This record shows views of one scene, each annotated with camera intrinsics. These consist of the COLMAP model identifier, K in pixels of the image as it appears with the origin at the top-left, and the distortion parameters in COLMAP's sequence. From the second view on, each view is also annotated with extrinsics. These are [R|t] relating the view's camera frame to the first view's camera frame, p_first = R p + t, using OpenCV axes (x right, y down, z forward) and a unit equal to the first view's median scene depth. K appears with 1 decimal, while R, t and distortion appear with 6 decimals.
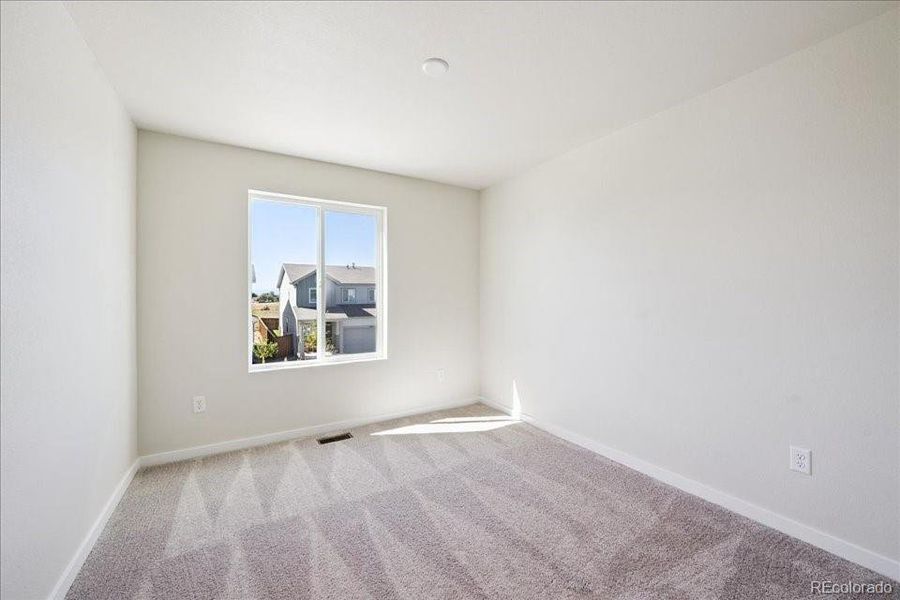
lens RADIAL K [[357.3, 0, 450.0], [0, 357.3, 300.0], [0, 0, 1]] dist [-0.000693, -0.000053]
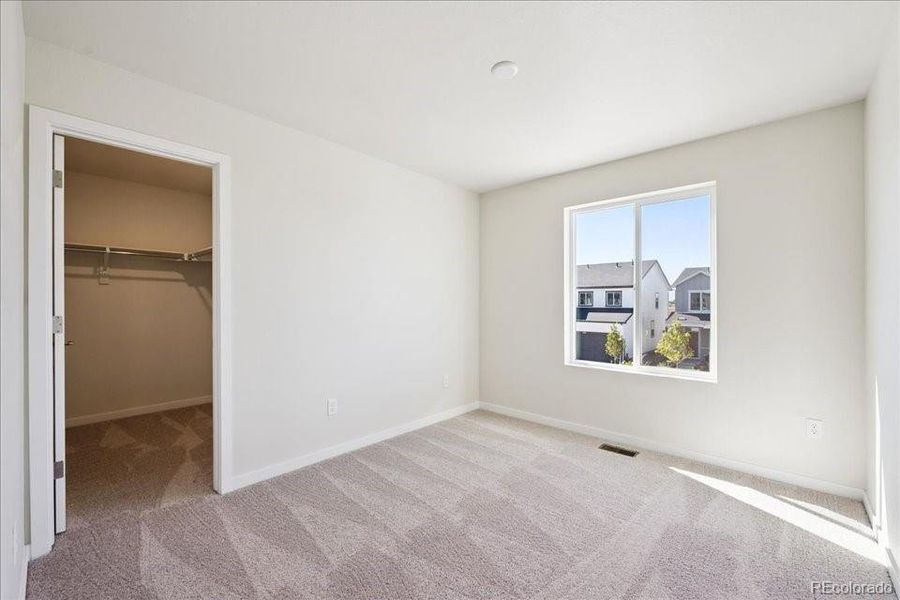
lens RADIAL K [[374.0, 0, 455.7], [0, 374.0, 307.4], [0, 0, 1]] dist [-0.001305, -0.000092]
pose [[0.296298, 0.013923, -0.954994, 0.452615], [-0.008975, 0.999890, 0.011793, 0.002496], [0.955053, 0.005077, 0.296390, 0.272688]]
